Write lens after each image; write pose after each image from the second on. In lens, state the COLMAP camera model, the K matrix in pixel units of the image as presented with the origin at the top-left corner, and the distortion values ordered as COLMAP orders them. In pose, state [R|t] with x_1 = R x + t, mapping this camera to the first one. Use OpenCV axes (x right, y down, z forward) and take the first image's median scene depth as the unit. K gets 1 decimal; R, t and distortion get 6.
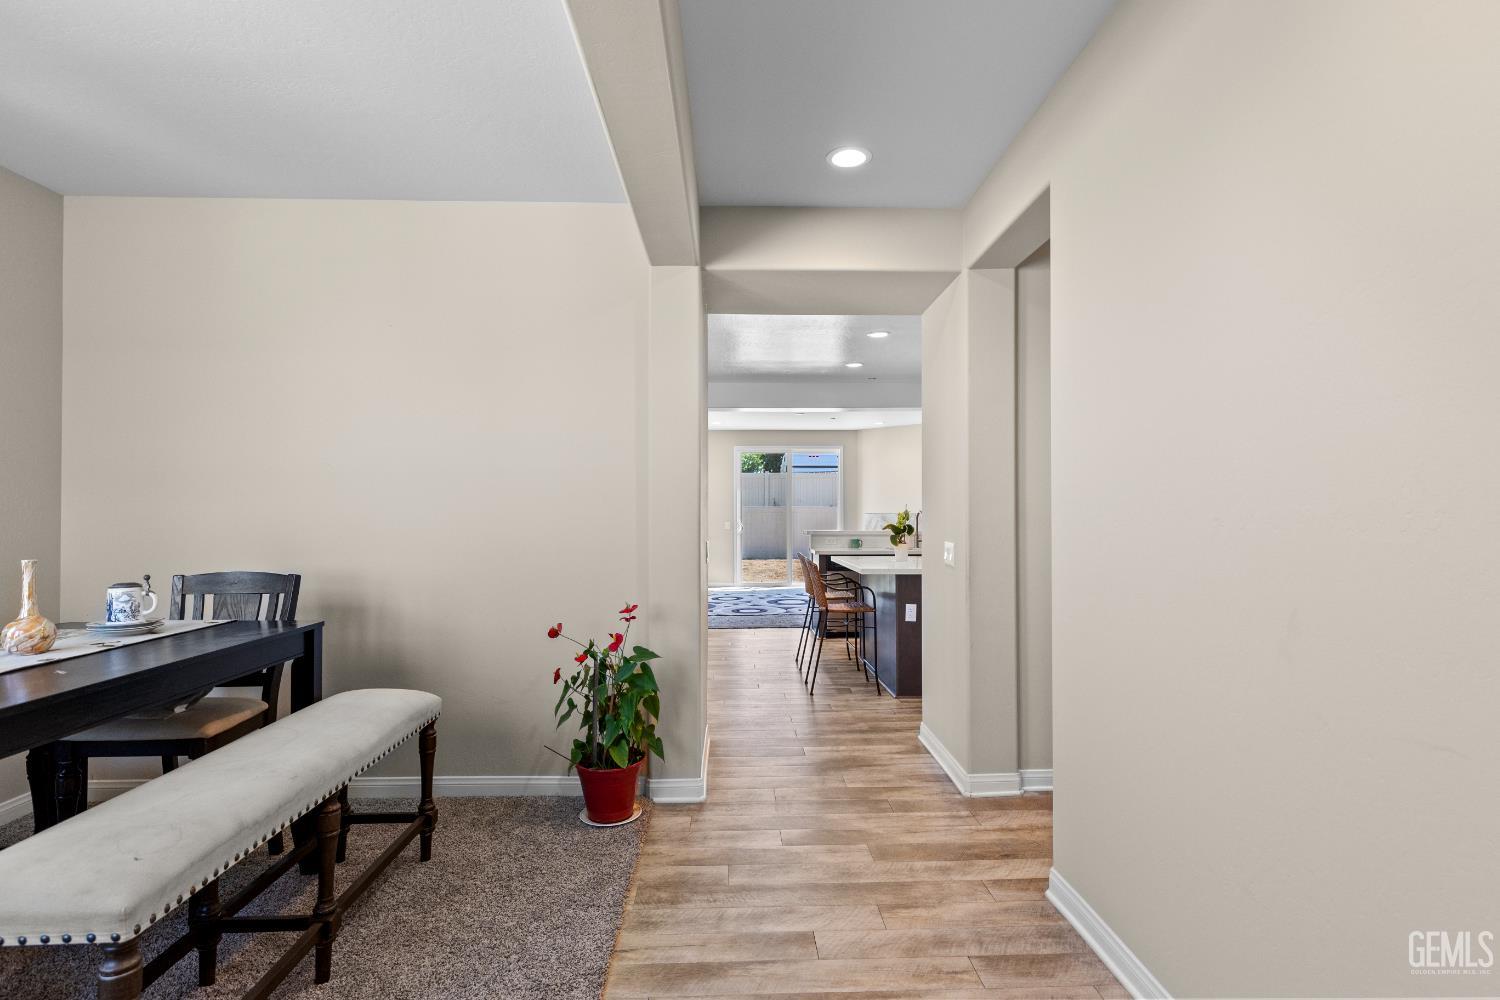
lens RADIAL K [[749.7, 0, 750.0], [0, 749.7, 500.0], [0, 0, 1]] dist [0.000150, -0.000061]
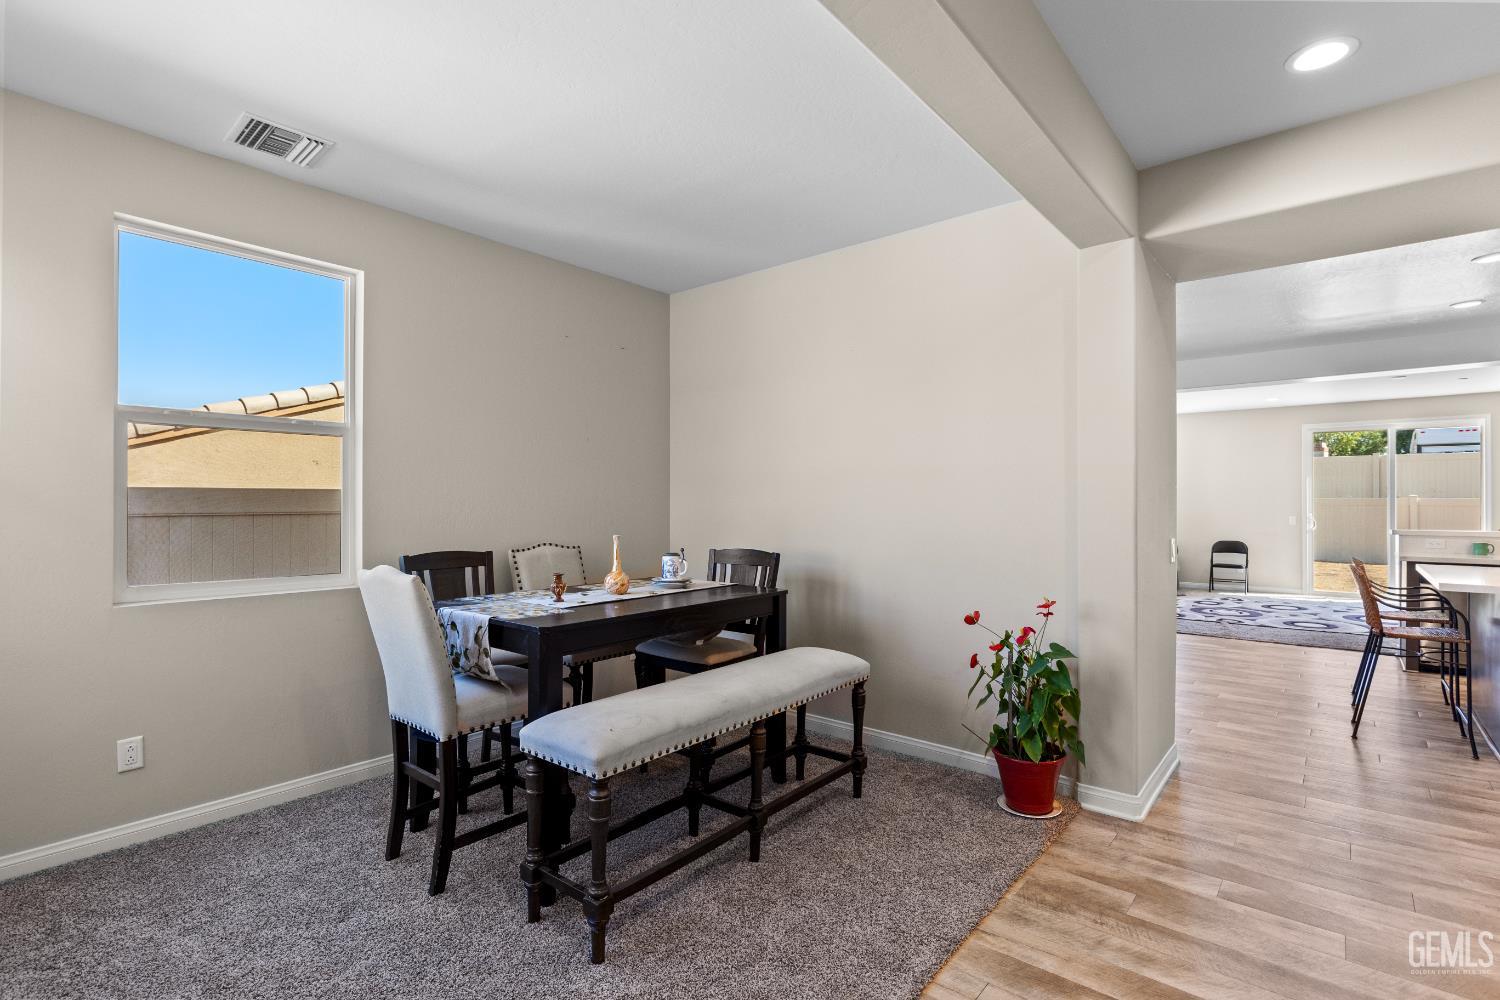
lens RADIAL K [[705.0, 0, 750.0], [0, 705.0, 500.0], [0, 0, 1]] dist [-0.004492, -0.000065]
pose [[0.747668, -0.000345, -0.664073, 0.167934], [0.008128, 0.999930, 0.008631, -0.003733], [0.664023, -0.011851, 0.747618, 0.048342]]
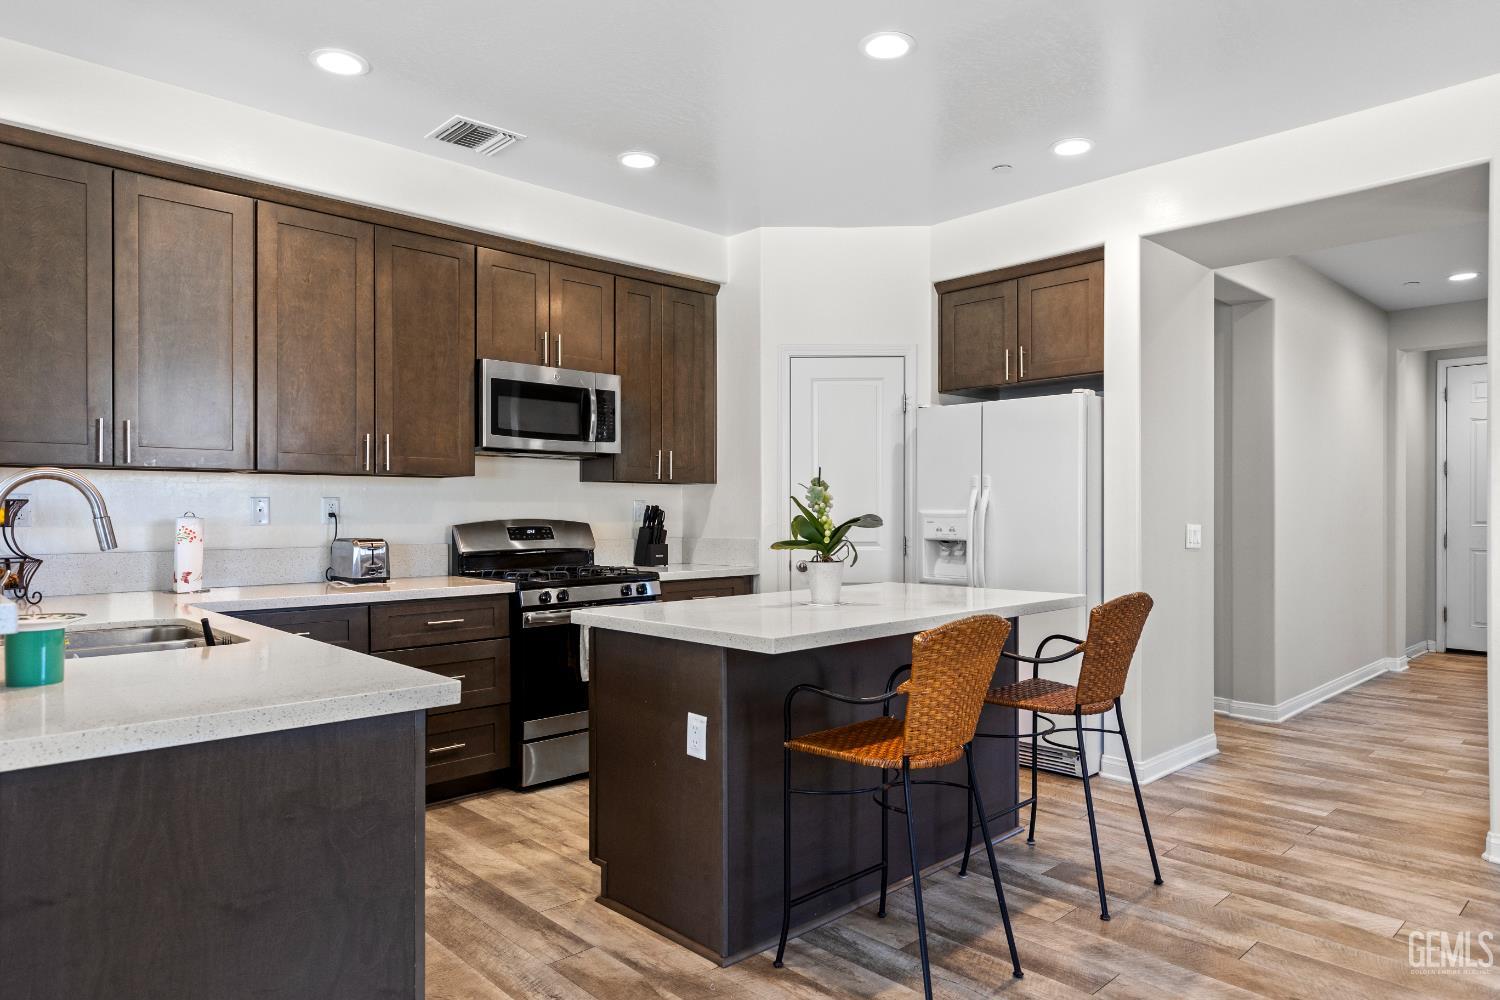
lens RADIAL K [[967.7, 0, 750.0], [0, 967.7, 500.0], [0, 0, 1]] dist [0.030606, -0.000008]
pose [[-0.690129, 0.005343, 0.723667, -0.314650], [-0.014947, 0.999654, -0.021634, 0.068294], [-0.723532, -0.025747, -0.689810, 2.775027]]
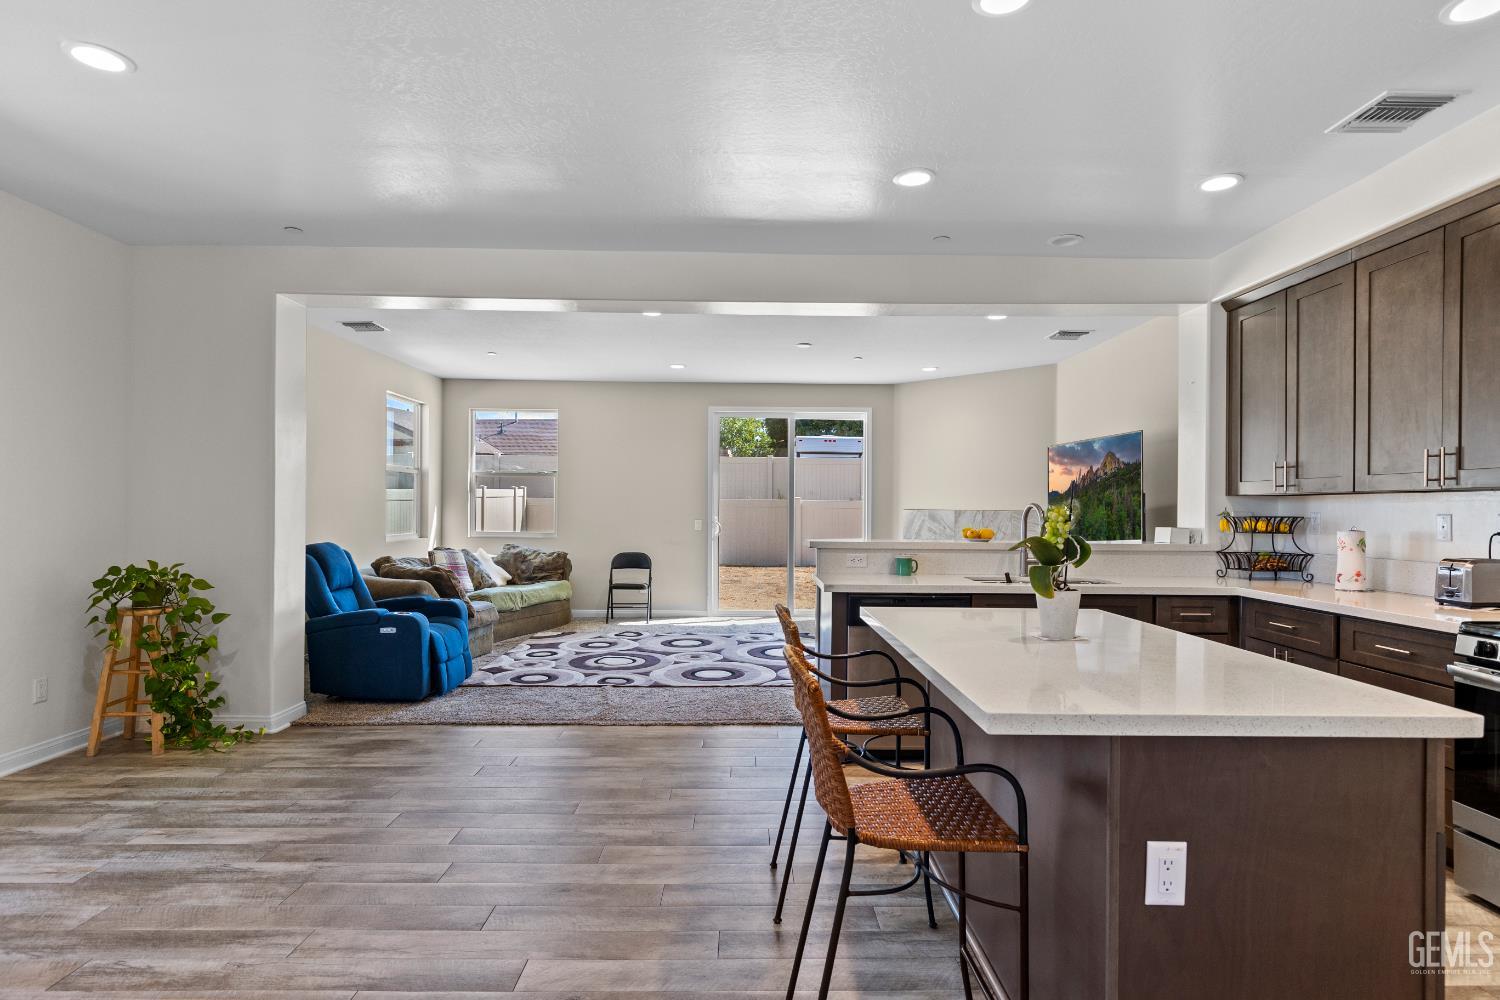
lens RADIAL K [[809.9, 0, 750.0], [0, 809.9, 500.0], [0, 0, 1]] dist [-0.001156, -0.000212]
pose [[0.999841, 0.010165, -0.014638, 0.116138], [-0.010082, 0.999933, 0.005770, 0.029017], [0.014696, -0.005621, 0.999876, 1.205196]]
